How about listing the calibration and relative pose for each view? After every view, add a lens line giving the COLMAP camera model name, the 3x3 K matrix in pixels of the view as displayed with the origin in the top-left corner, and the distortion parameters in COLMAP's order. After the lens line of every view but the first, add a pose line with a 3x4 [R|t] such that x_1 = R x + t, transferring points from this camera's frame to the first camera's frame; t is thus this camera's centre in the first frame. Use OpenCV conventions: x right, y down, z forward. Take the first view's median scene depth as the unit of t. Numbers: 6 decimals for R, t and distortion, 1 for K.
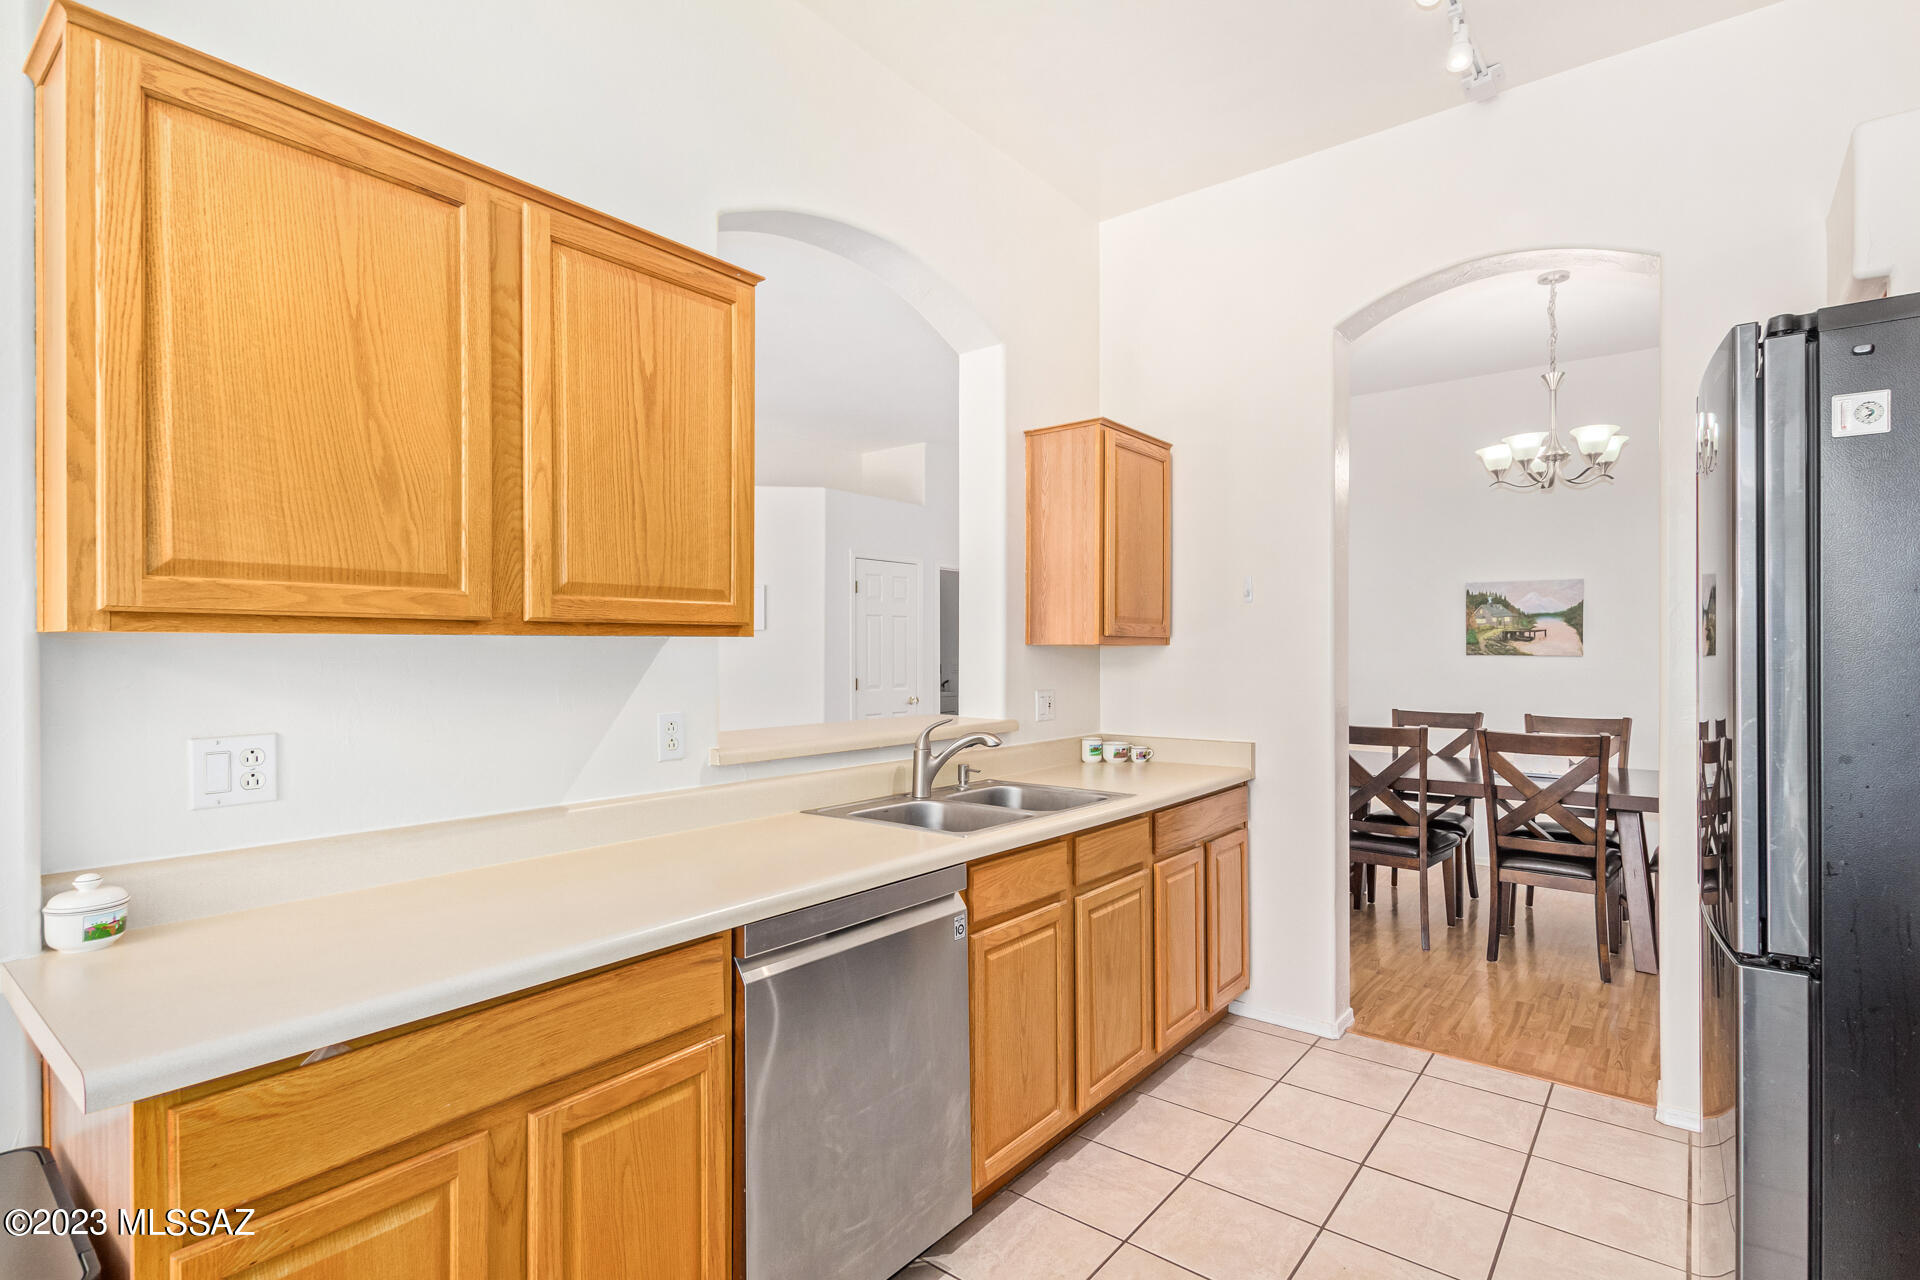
lens RADIAL K [[925.6, 0, 955.5], [0, 925.6, 641.6], [0, 0, 1]] dist [0.005724, 0.000041]
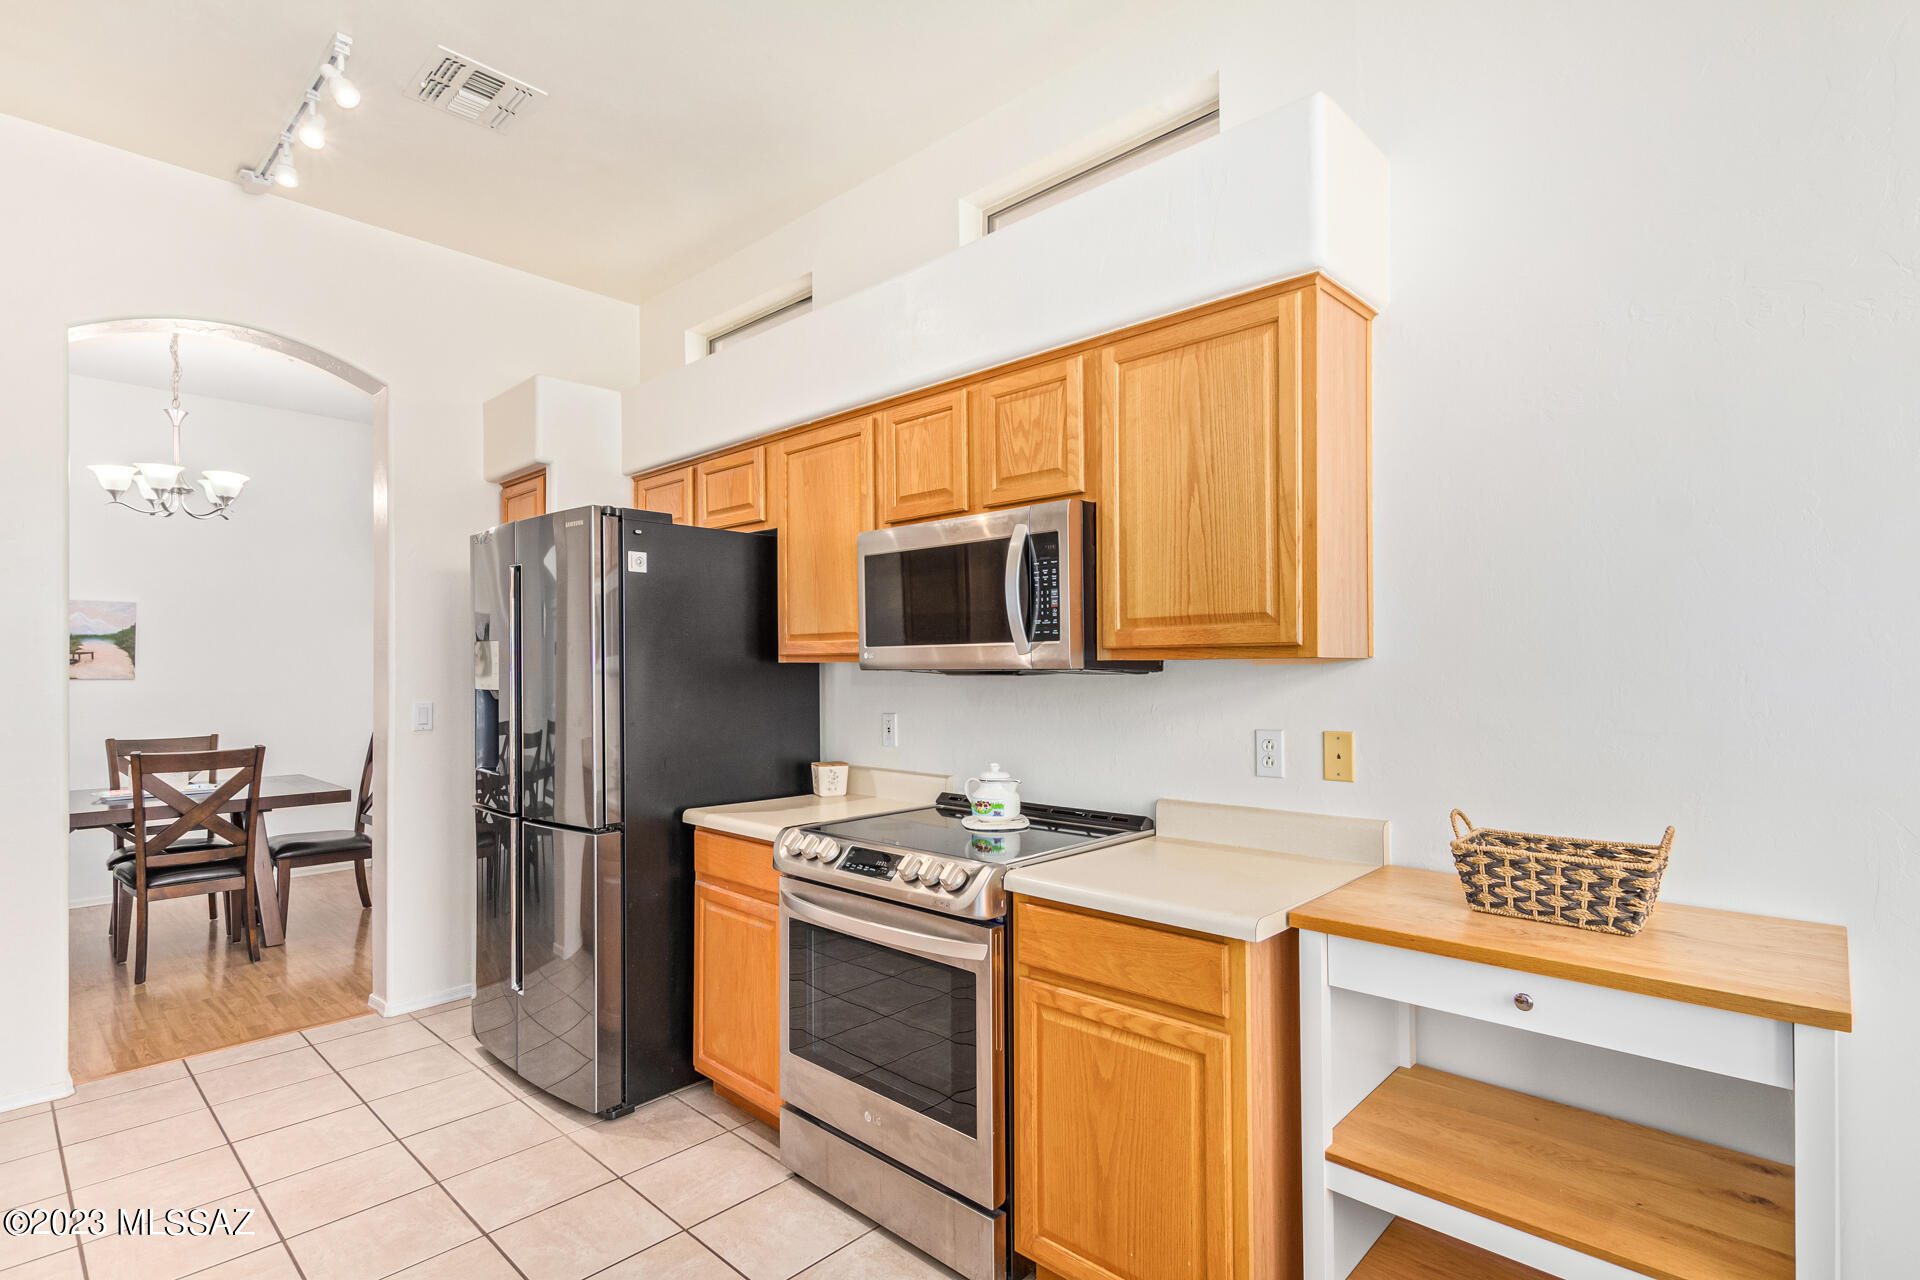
lens RADIAL K [[925.6, 0, 968.5], [0, 925.6, 649.6], [0, 0, 1]] dist [0.005724, 0.000041]
pose [[0.082050, 0.016174, 0.996497, -0.366172], [-0.002742, 0.999868, -0.016003, -0.003960], [-0.996624, -0.001419, 0.082083, 0.022950]]
